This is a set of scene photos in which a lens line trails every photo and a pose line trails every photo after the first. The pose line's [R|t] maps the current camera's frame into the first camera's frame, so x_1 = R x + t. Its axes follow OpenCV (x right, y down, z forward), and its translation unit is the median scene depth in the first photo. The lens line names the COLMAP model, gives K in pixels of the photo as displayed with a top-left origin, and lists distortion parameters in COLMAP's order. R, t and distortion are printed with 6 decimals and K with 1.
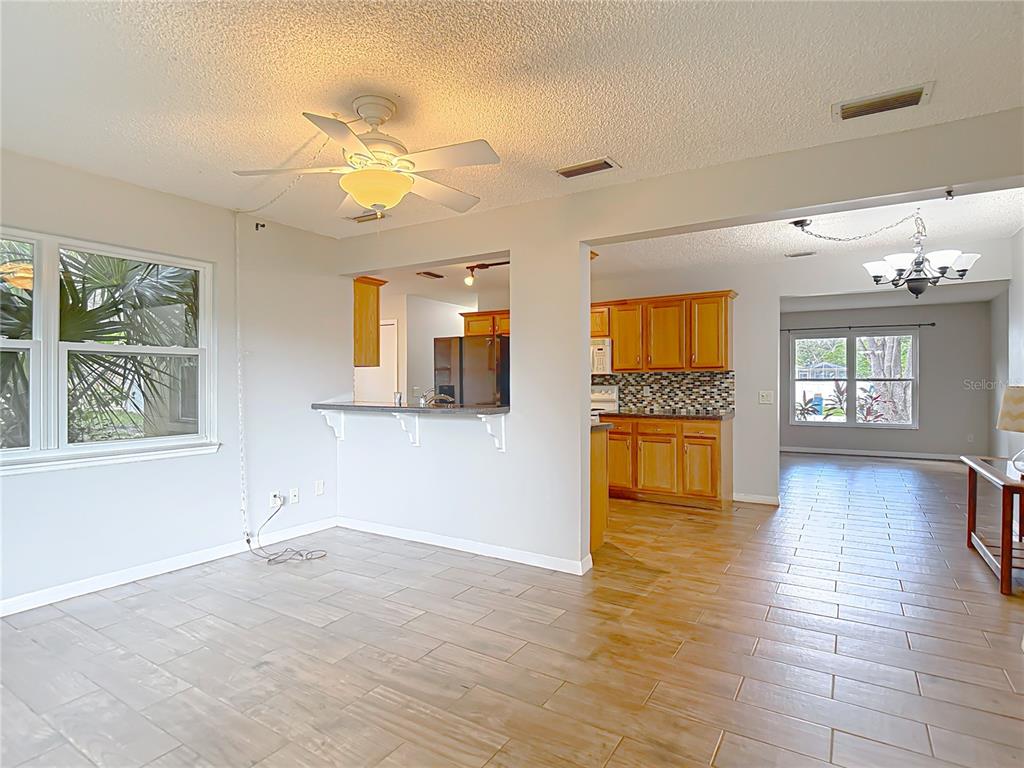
lens RADIAL K [[549.7, 0, 508.5], [0, 549.7, 386.5], [0, 0, 1]] dist [0.003262, -0.036317]
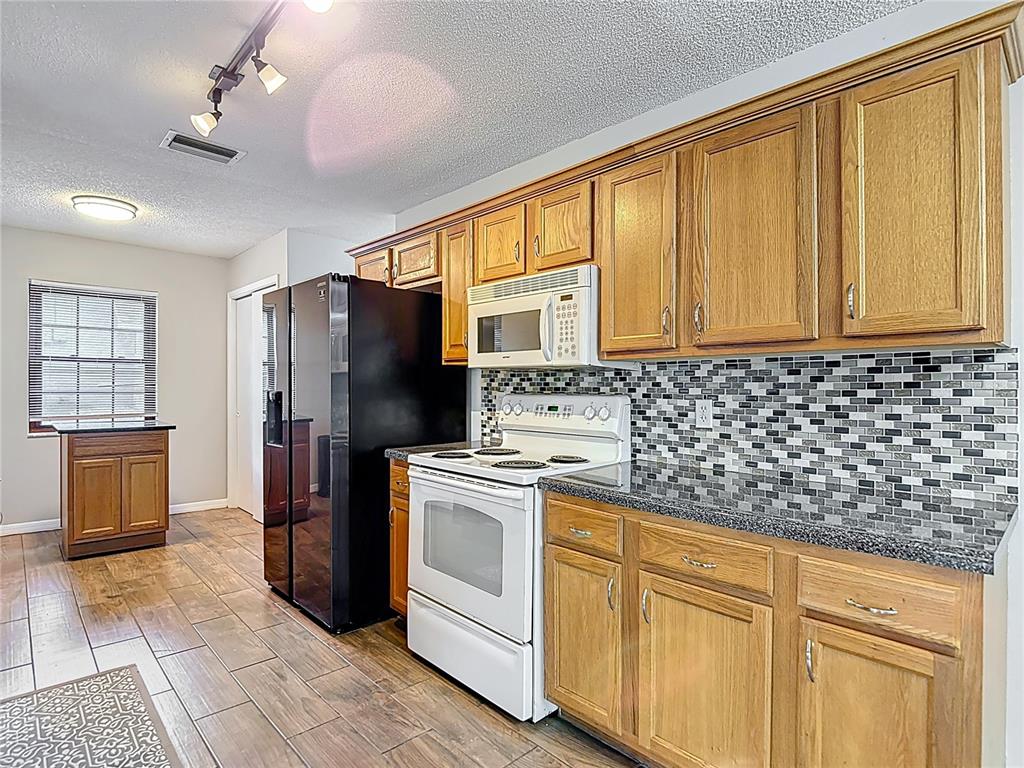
lens RADIAL K [[549.7, 0, 508.5], [0, 549.7, 386.5], [0, 0, 1]] dist [0.003262, -0.036317]
pose [[0.968866, 0.006440, -0.247502, 0.221905], [-0.007349, 0.999969, -0.002751, -0.007166], [0.247476, 0.004485, 0.968884, 0.644324]]
